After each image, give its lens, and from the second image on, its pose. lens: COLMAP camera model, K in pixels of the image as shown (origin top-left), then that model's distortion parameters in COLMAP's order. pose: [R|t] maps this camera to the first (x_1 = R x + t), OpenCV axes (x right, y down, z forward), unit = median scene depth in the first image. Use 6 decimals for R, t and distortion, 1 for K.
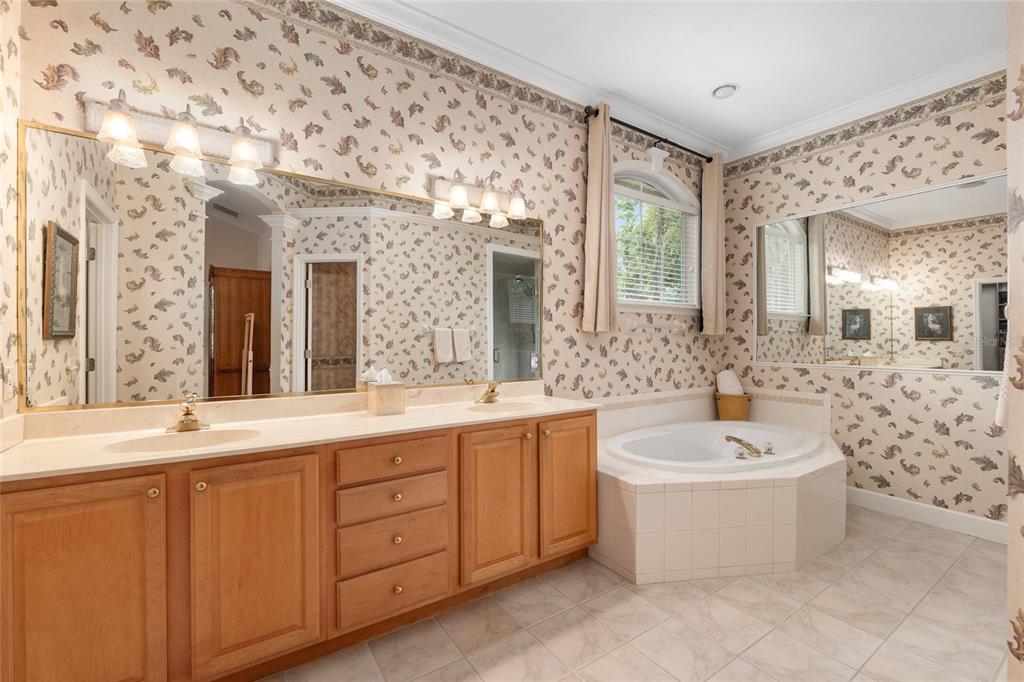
lens RADIAL K [[436.4, 0, 516.7], [0, 436.4, 338.9], [0, 0, 1]] dist [-0.005828, -0.000221]
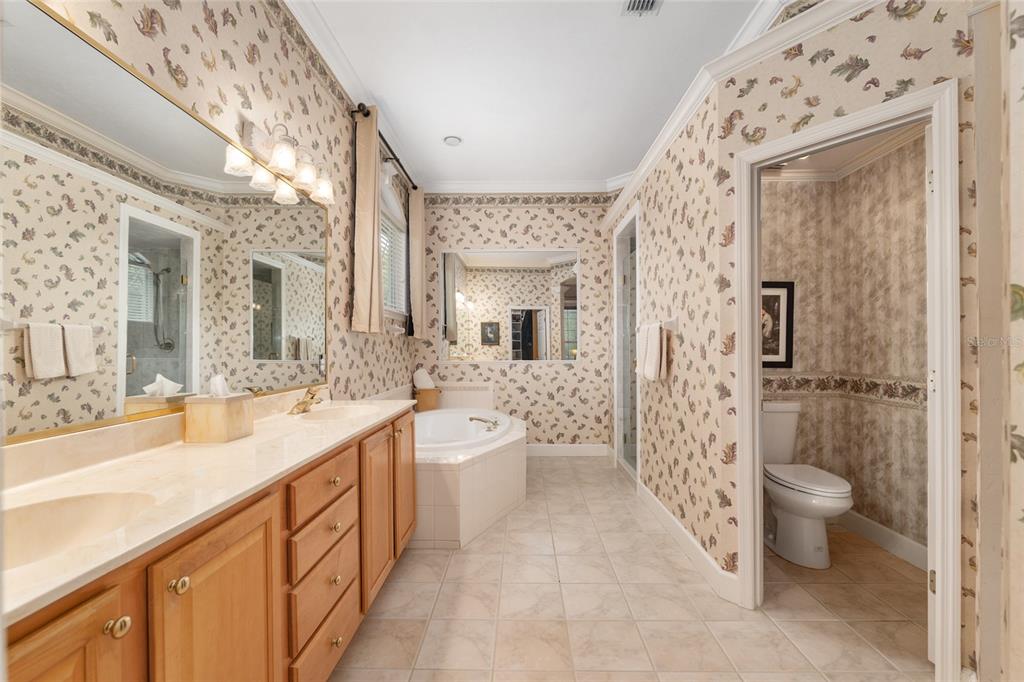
lens RADIAL K [[436.4, 0, 516.7], [0, 436.4, 338.9], [0, 0, 1]] dist [-0.005828, -0.000221]
pose [[0.570528, 0.012464, 0.821183, -0.363477], [0.002583, 0.999853, -0.016971, 0.013176], [-0.821274, 0.011803, 0.570412, 0.123008]]
